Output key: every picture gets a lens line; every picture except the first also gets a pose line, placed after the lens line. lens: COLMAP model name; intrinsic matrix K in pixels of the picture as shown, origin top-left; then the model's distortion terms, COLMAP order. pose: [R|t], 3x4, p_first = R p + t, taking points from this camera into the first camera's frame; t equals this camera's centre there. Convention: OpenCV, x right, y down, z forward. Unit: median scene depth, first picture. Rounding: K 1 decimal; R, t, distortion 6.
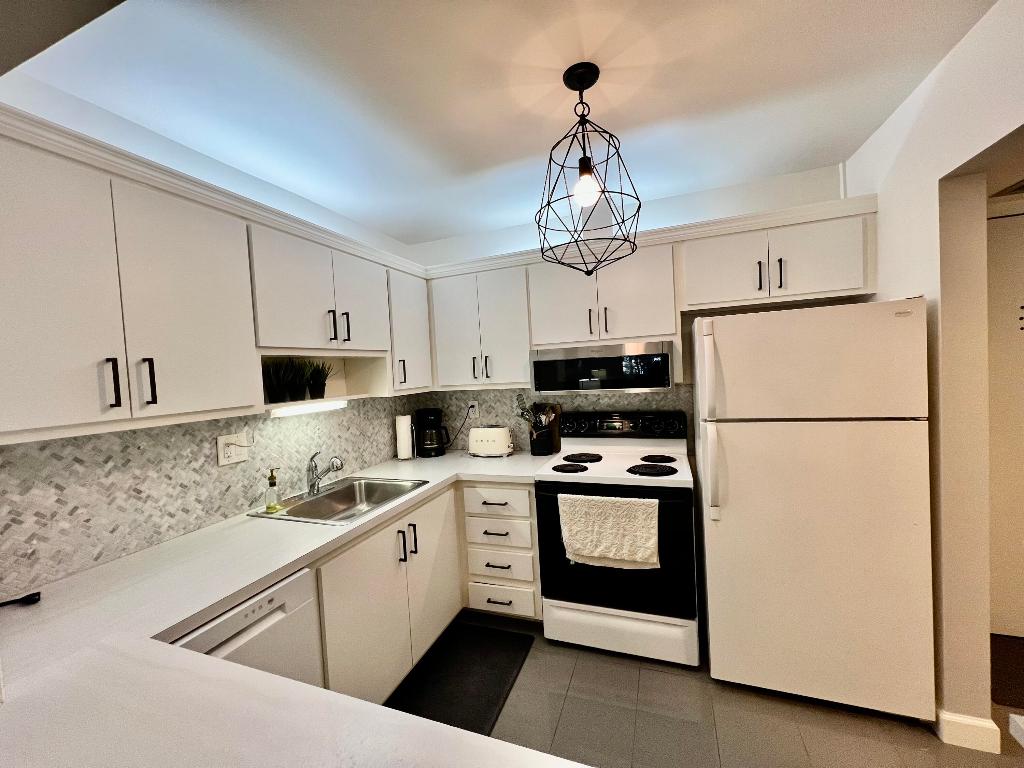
lens RADIAL K [[409.2, 0, 513.3], [0, 409.2, 382.9], [0, 0, 1]] dist [-0.002316, 0.001282]
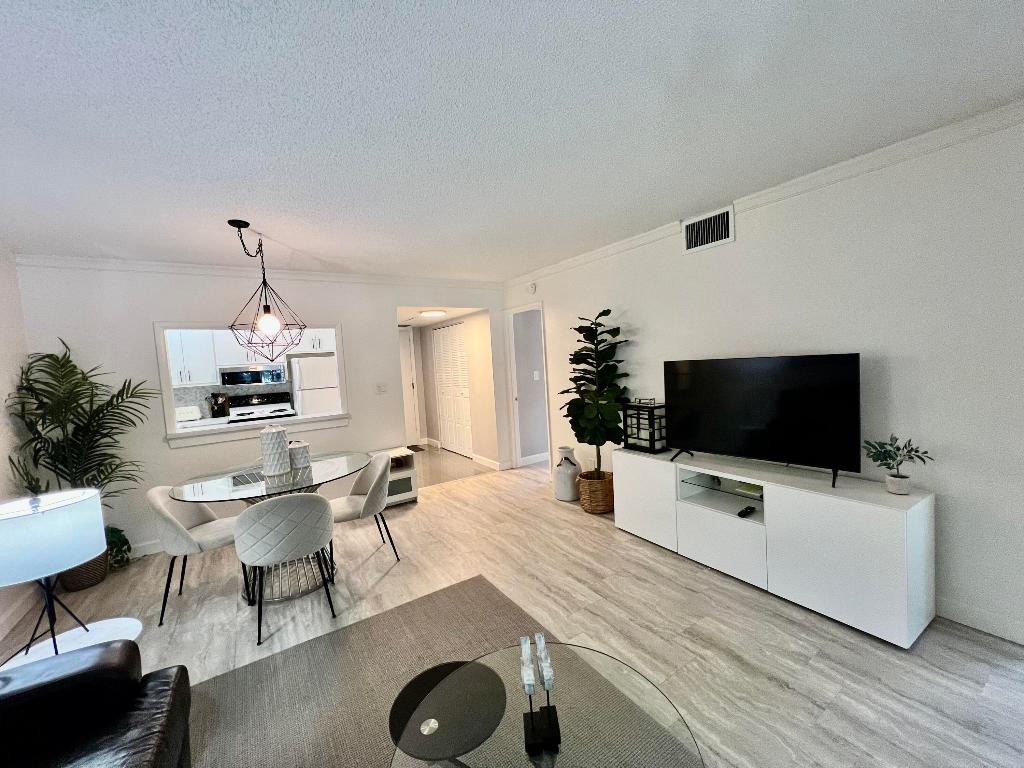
lens RADIAL K [[409.2, 0, 513.0], [0, 409.2, 385.0], [0, 0, 1]] dist [-0.002316, 0.001282]
pose [[0.590736, -0.030774, 0.806278, -0.867416], [0.055443, 0.998459, -0.002512, 0.117383], [-0.804958, 0.046187, 0.591532, -1.753563]]
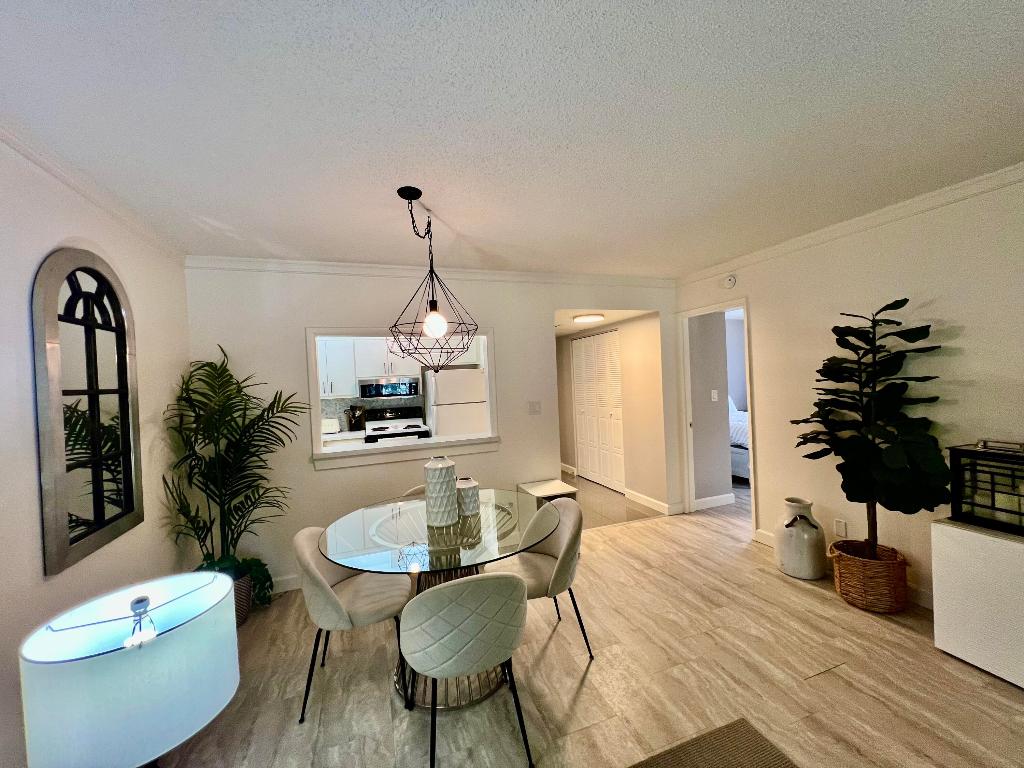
lens RADIAL K [[409.2, 0, 512.0], [0, 409.2, 385.0], [0, 0, 1]] dist [-0.002316, 0.001282]
pose [[0.762107, 0.011818, 0.647344, -0.780394], [0.027087, 0.998376, -0.050116, 0.083216], [-0.646885, 0.055729, 0.760549, -1.258397]]
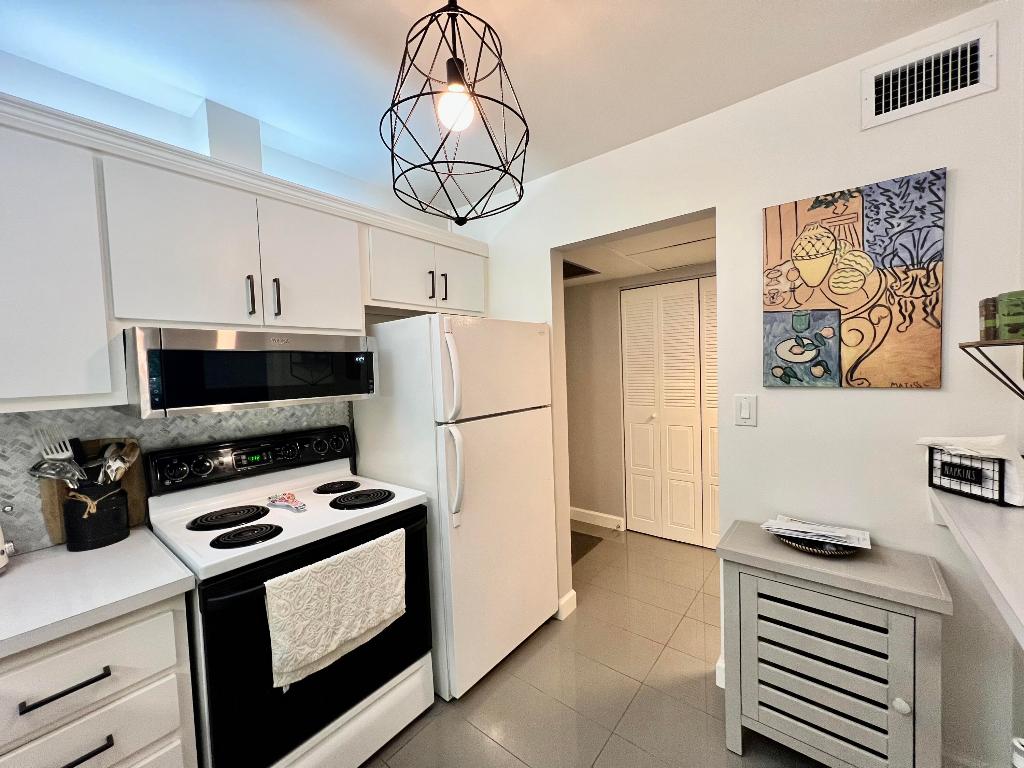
lens RADIAL K [[409.2, 0, 509.9], [0, 409.2, 386.1], [0, 0, 1]] dist [-0.002316, 0.001282]
pose [[0.316847, 0.004605, 0.948465, -0.289486], [0.053141, 0.998331, -0.022599, 0.028056], [-0.946987, 0.057563, 0.316074, 0.436184]]
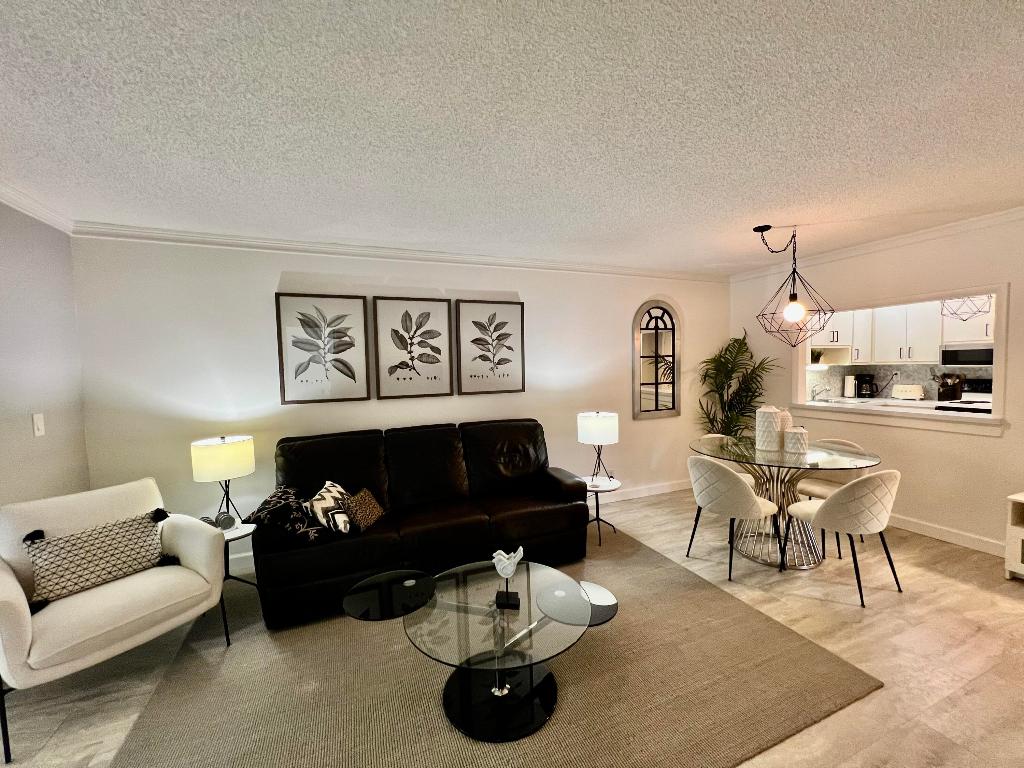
lens RADIAL K [[409.2, 0, 513.1], [0, 409.2, 385.5], [0, 0, 1]] dist [-0.002316, 0.001282]
pose [[0.679952, 0.074854, -0.729426, 0.096778], [-0.038768, 0.997054, 0.066179, 0.070433], [0.732231, -0.016720, 0.680851, -1.988602]]
